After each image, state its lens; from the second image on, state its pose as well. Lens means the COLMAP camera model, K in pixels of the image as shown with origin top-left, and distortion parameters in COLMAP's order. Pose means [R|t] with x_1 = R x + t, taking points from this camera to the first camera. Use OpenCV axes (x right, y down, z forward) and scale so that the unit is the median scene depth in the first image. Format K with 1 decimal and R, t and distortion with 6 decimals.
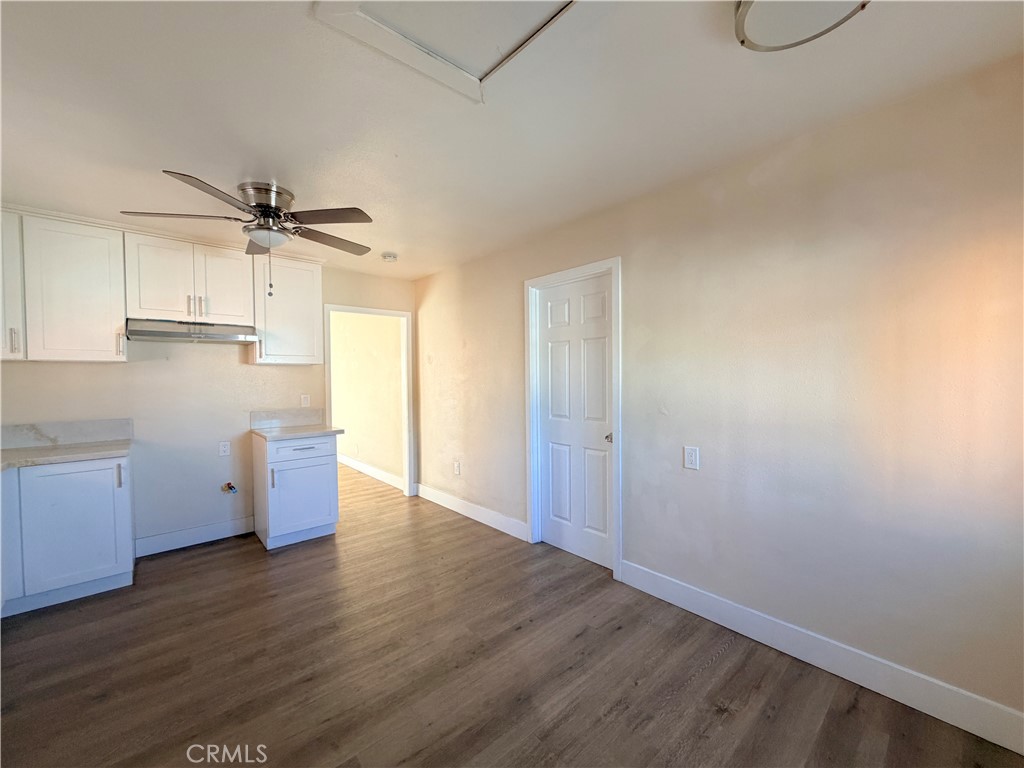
lens RADIAL K [[406.9, 0, 512.0], [0, 406.9, 384.0], [0, 0, 1]] dist [-0.002725, -0.000126]
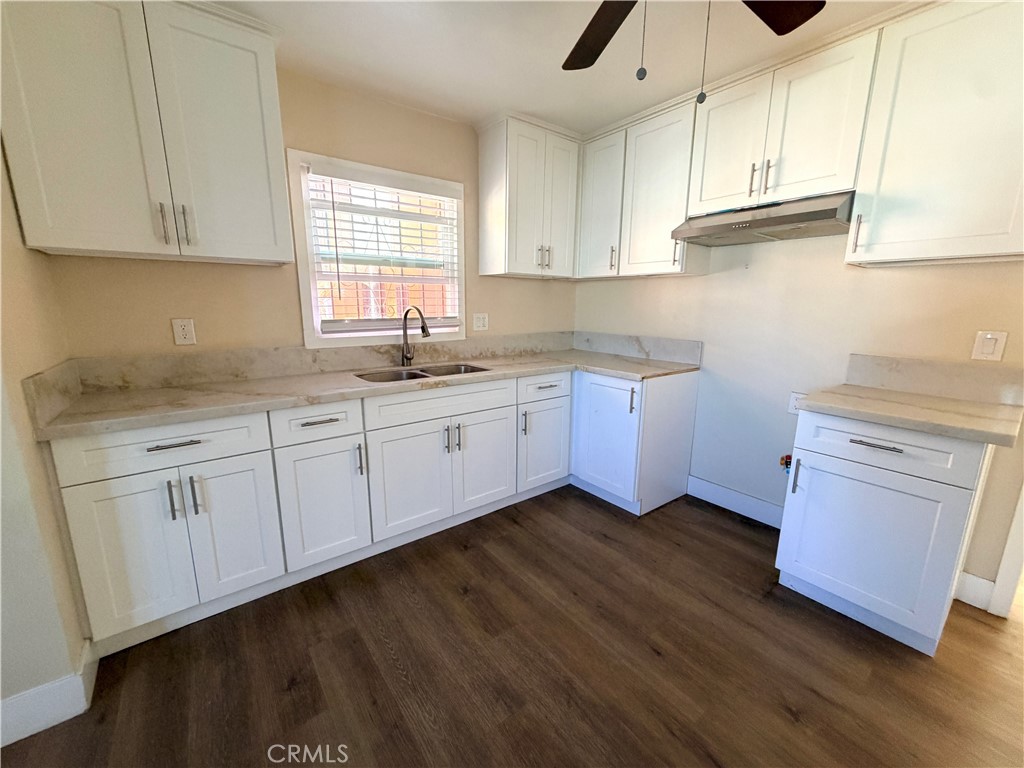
lens RADIAL K [[407.8, 0, 512.0], [0, 407.8, 384.0], [0, 0, 1]] dist [0.001050, 0.000090]
pose [[-0.072025, 0.201842, -0.976766, -0.046828], [-0.027430, 0.978538, 0.204231, 0.007711], [0.997026, 0.041502, -0.064943, 0.709657]]
